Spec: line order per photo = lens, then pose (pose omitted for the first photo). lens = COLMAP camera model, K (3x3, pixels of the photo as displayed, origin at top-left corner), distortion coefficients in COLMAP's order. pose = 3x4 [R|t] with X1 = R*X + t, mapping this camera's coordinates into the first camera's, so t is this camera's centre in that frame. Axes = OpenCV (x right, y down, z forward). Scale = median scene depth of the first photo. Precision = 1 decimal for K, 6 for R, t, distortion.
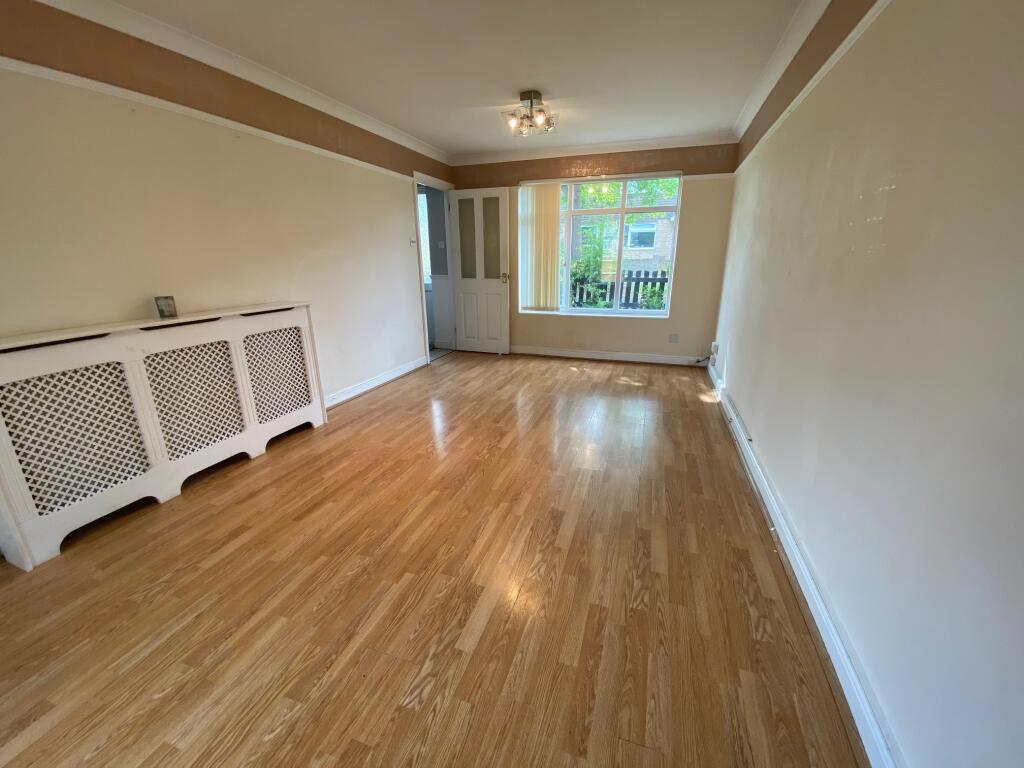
lens RADIAL K [[421.2, 0, 511.8], [0, 421.2, 378.7], [0, 0, 1]] dist [0.025587, 0.000130]
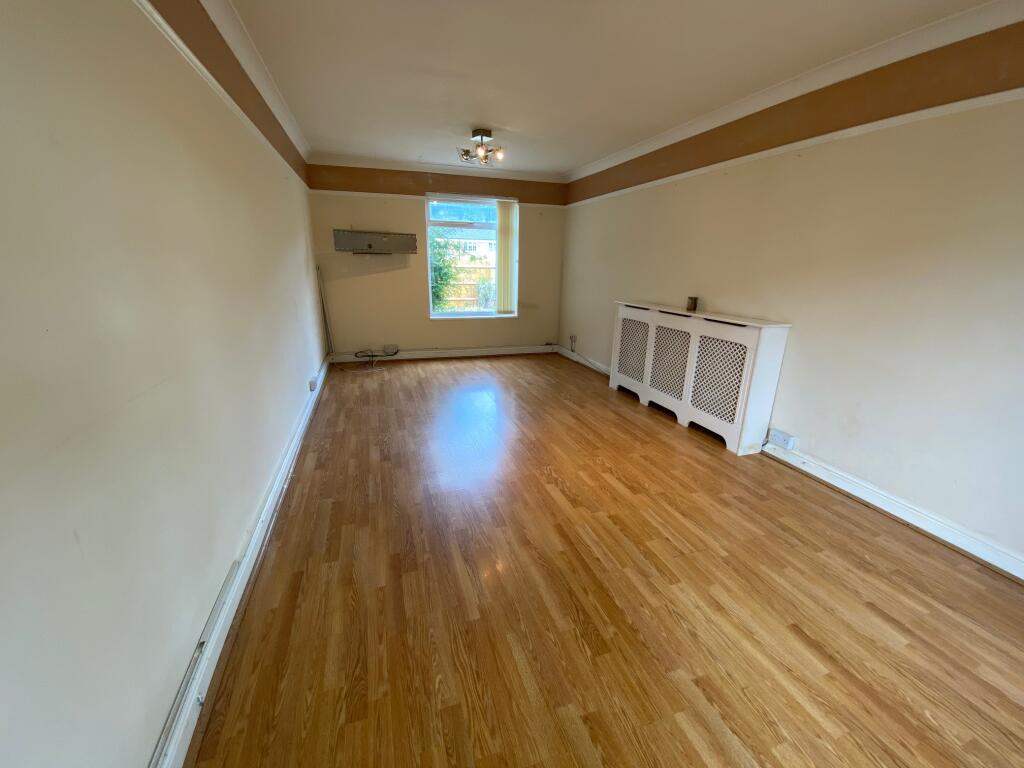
lens RADIAL K [[421.2, 0, 510.8], [0, 421.2, 394.2], [0, 0, 1]] dist [0.025587, 0.000130]
pose [[-0.805812, 0.168959, -0.567556, 0.580144], [-0.175835, 0.846936, 0.501779, -0.487772], [0.565463, 0.504136, -0.652762, 1.611680]]
